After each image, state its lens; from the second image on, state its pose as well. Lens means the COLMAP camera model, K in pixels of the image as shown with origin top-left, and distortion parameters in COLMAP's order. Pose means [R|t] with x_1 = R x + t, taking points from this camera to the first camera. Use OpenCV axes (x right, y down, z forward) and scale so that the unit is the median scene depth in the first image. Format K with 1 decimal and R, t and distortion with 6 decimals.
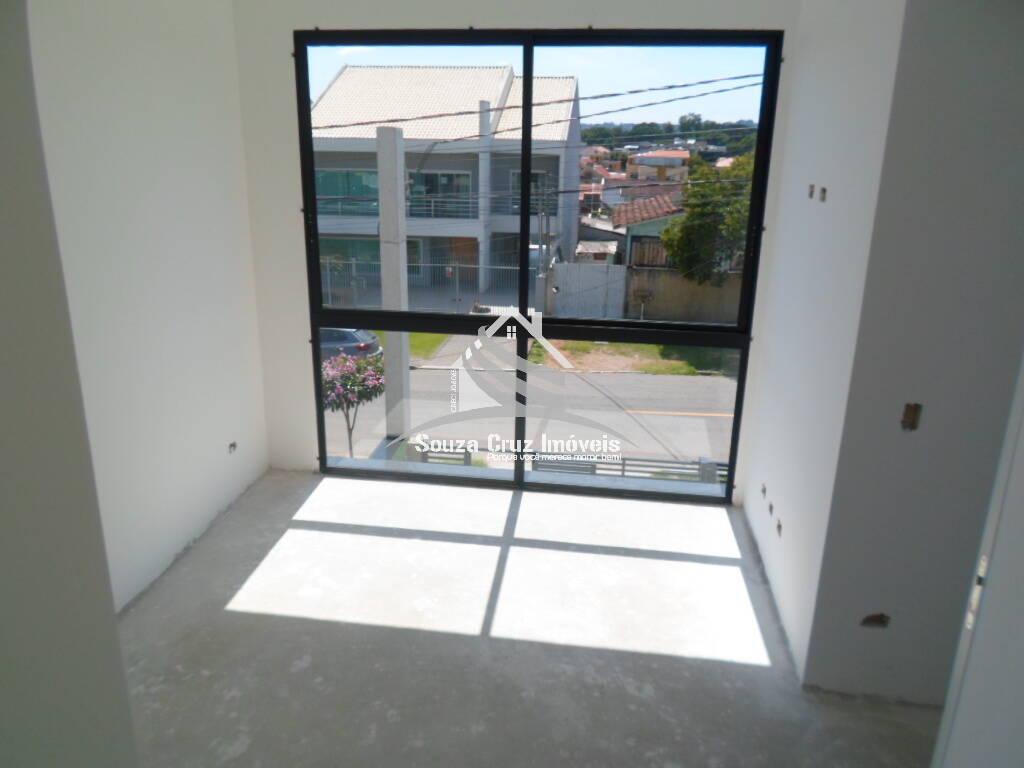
lens RADIAL K [[798.3, 0, 513.4], [0, 798.3, 376.0], [0, 0, 1]] dist [-0.002686, -0.016379]
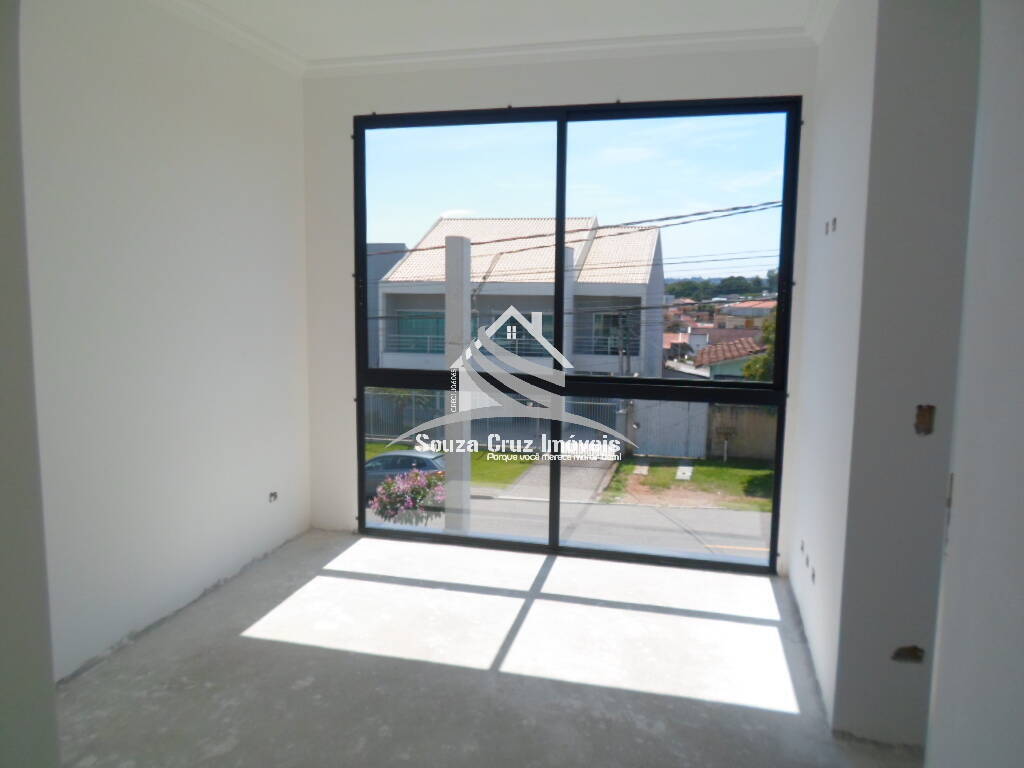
lens RADIAL K [[798.3, 0, 513.4], [0, 798.3, 376.0], [0, 0, 1]] dist [-0.002686, -0.016379]
pose [[0.993527, 0.007337, -0.113359, 0.076581], [-0.028631, 0.981870, -0.187383, 0.128311], [0.109929, 0.189415, 0.975724, -0.000534]]
